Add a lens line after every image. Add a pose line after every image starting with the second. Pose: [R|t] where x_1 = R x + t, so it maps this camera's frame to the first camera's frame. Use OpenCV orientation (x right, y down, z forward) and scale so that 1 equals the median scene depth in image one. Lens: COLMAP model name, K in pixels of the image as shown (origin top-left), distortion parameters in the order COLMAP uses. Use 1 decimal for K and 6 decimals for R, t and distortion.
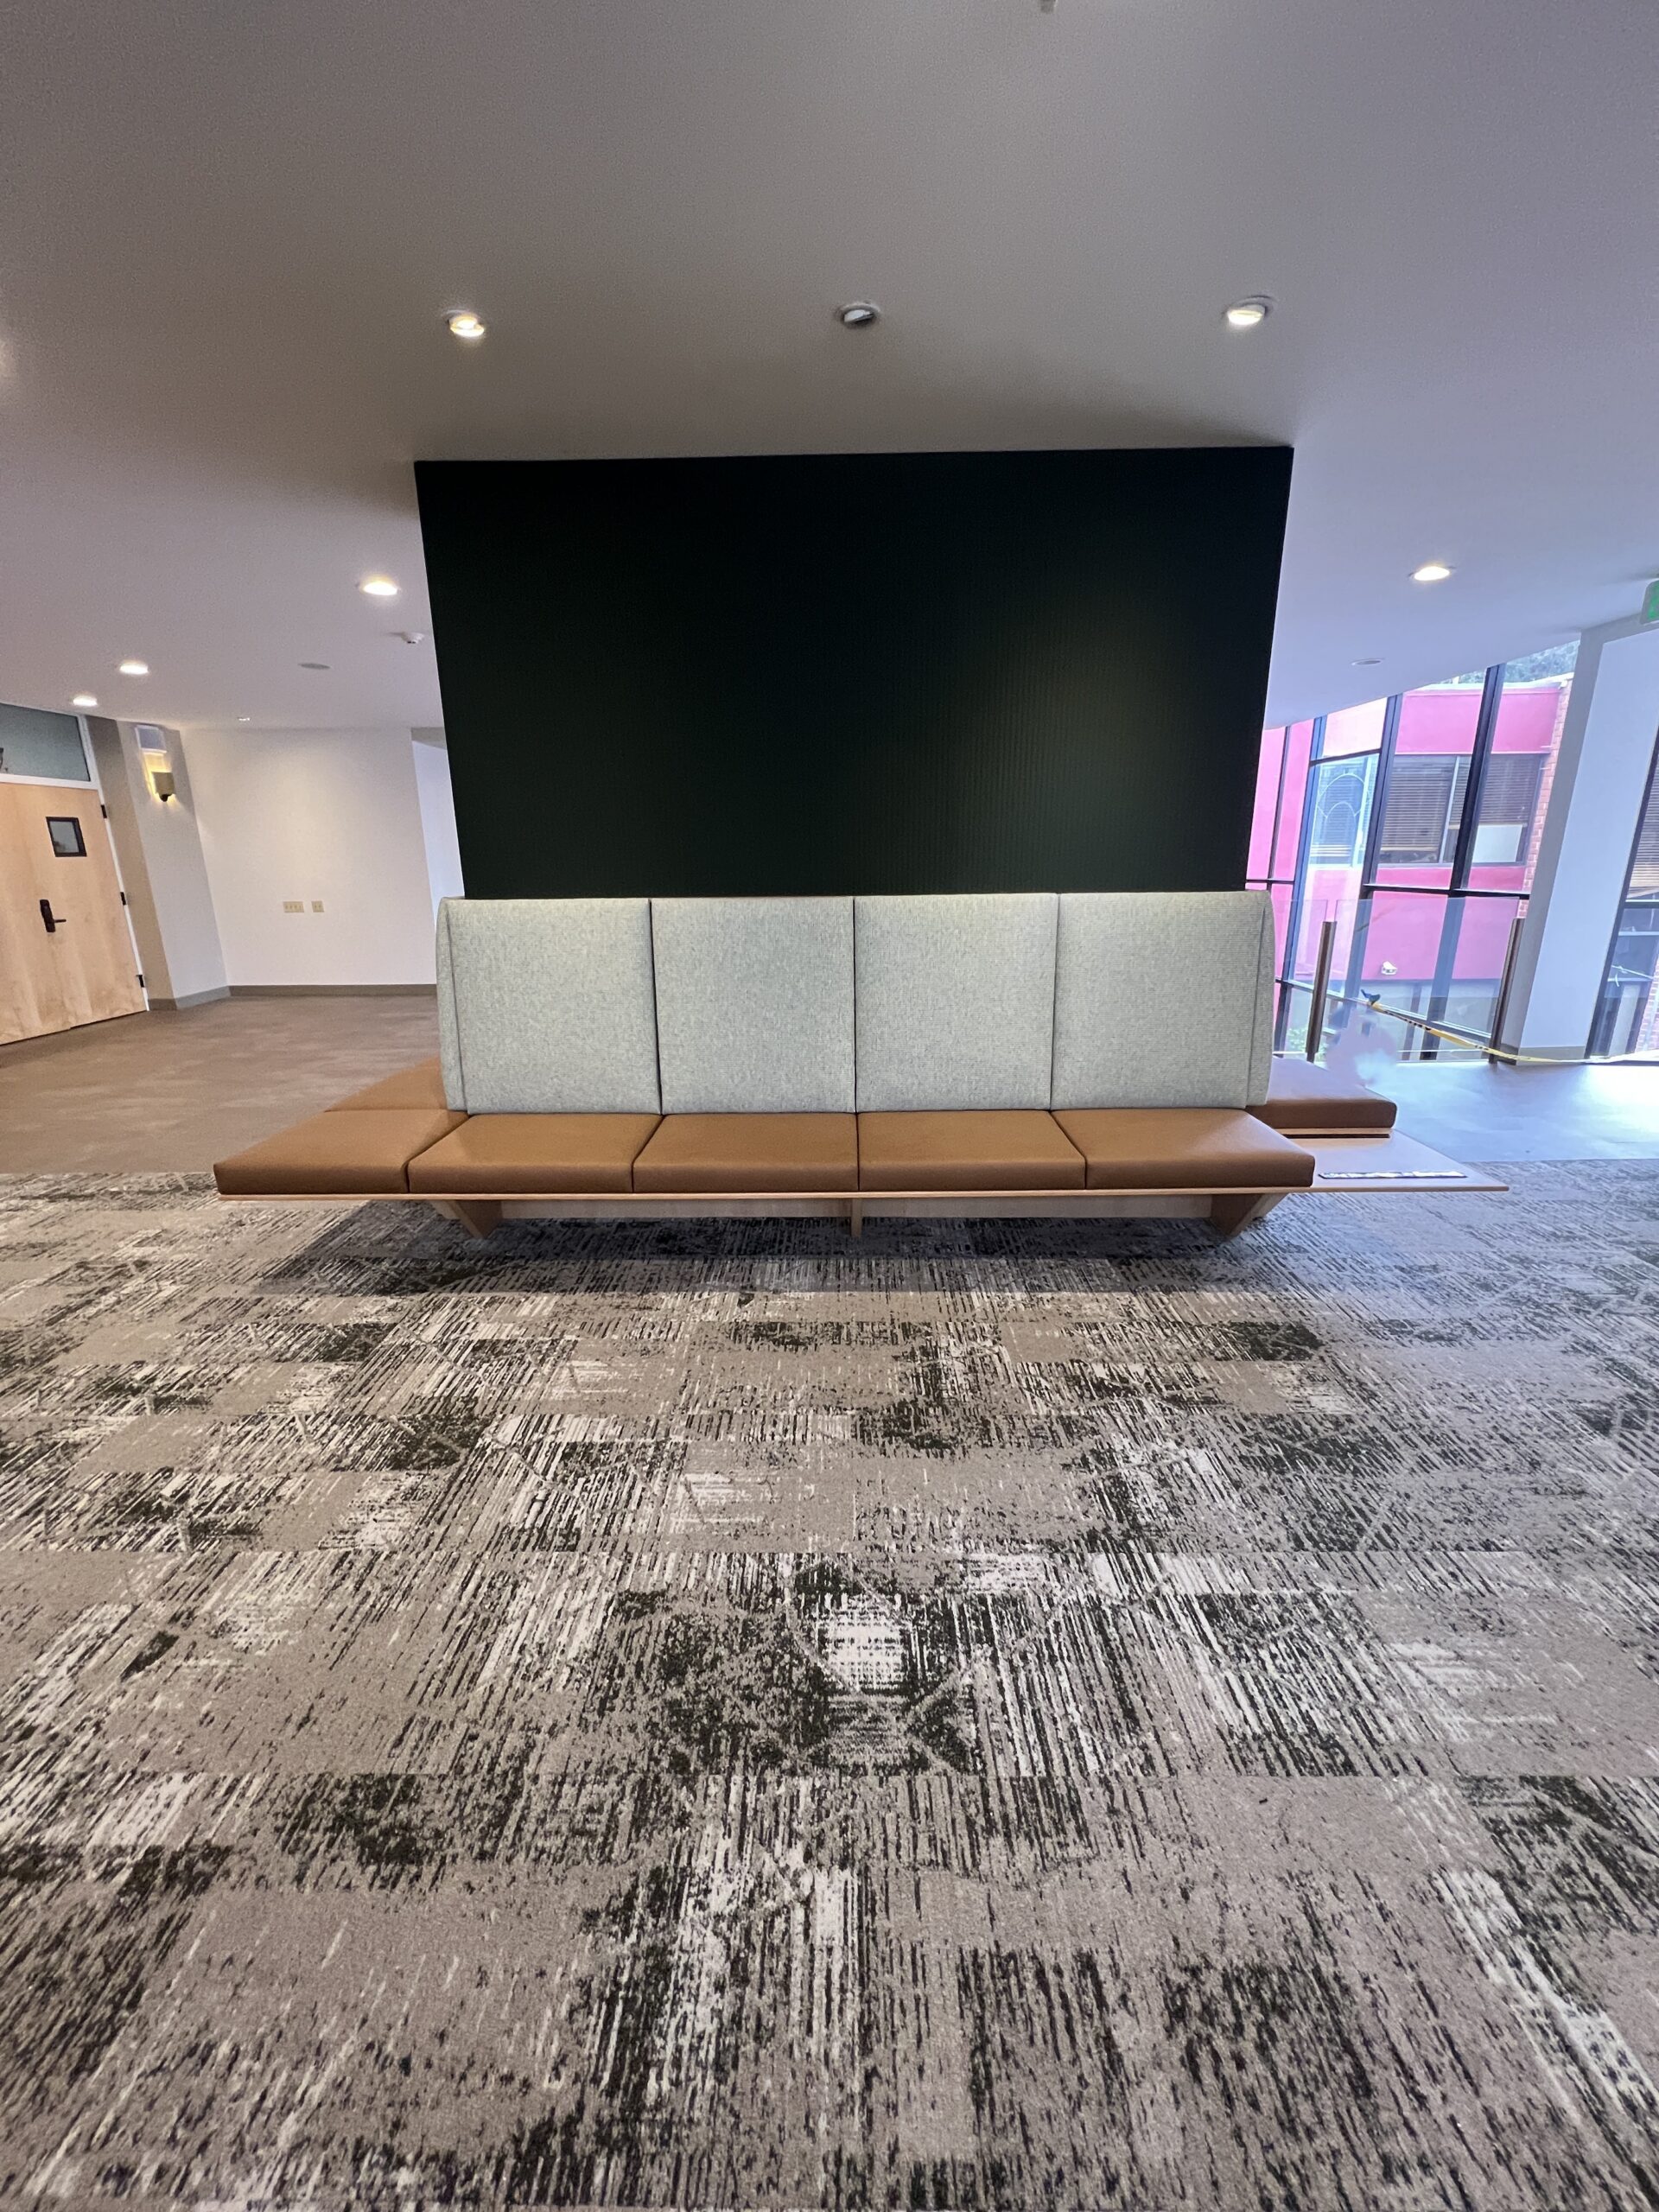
lens RADIAL K [[892.8, 0, 823.0], [0, 892.8, 1091.0], [0, 0, 1]] dist [-0.002908, 0.000152]
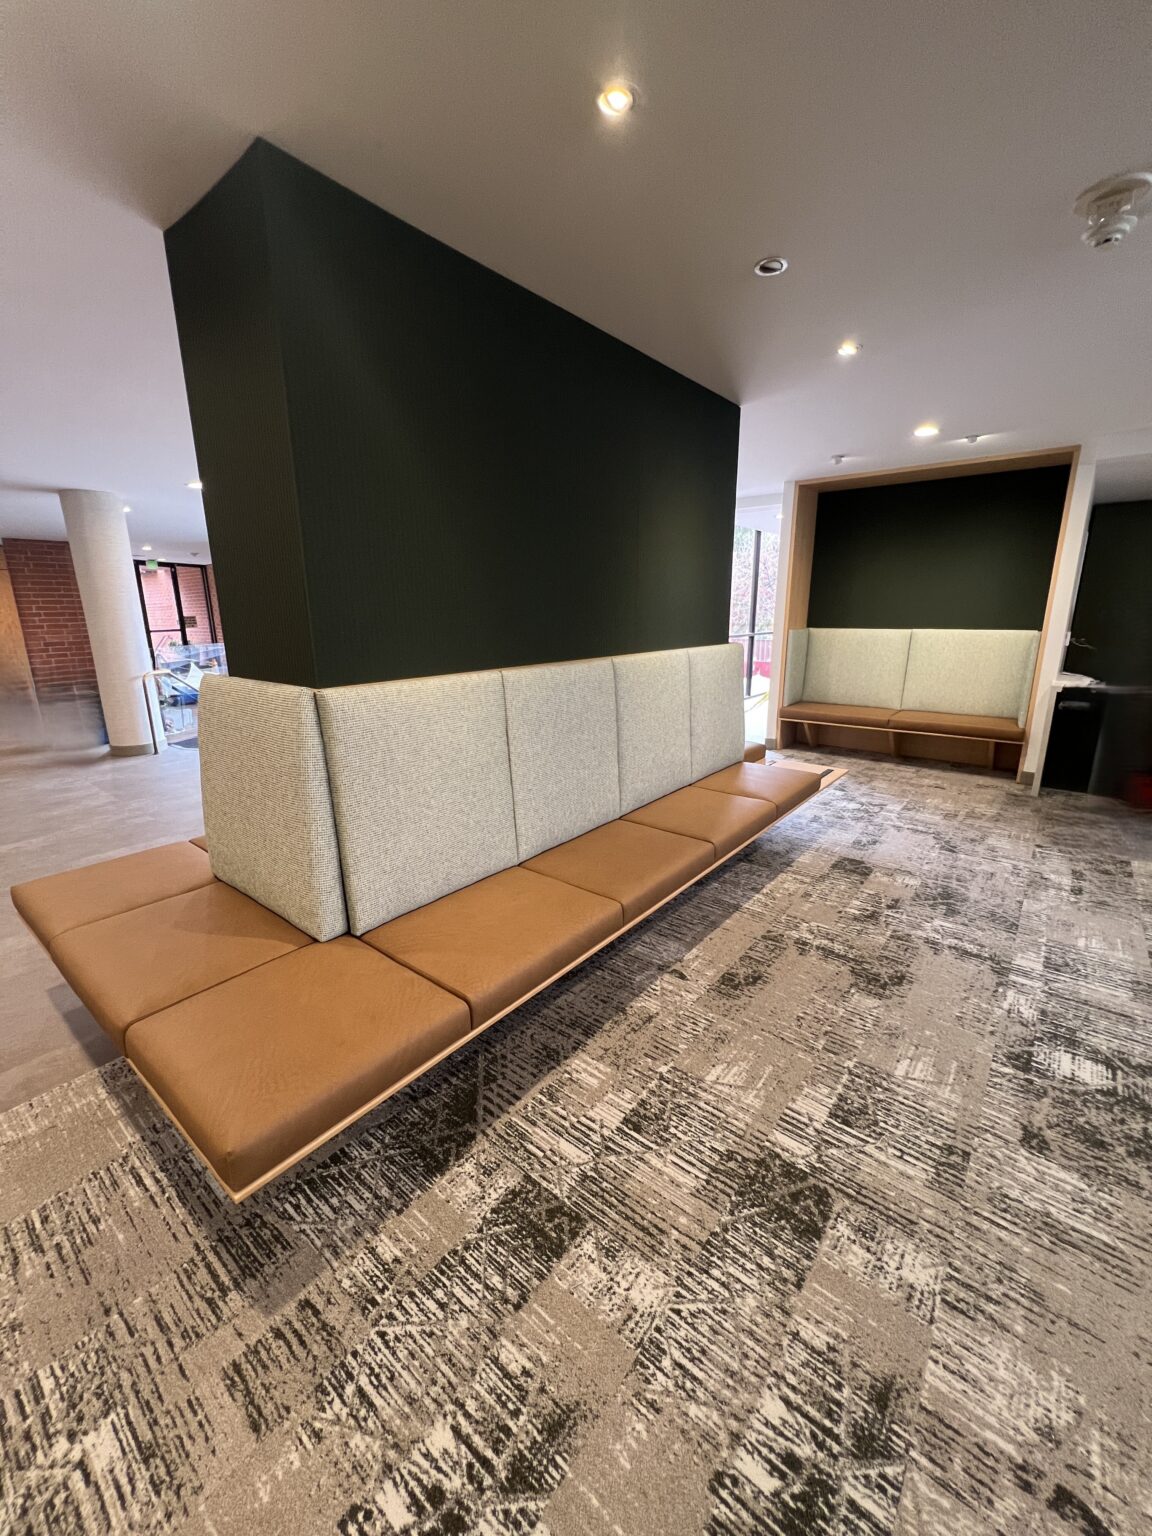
lens RADIAL K [[619.9, 0, 583.0], [0, 619.9, 757.8], [0, 0, 1]] dist [-0.002908, 0.000152]
pose [[0.612579, -0.179920, 0.769660, -0.938236], [0.207544, 0.976194, 0.063014, -0.180055], [-0.762675, 0.121137, 0.635337, 0.595683]]
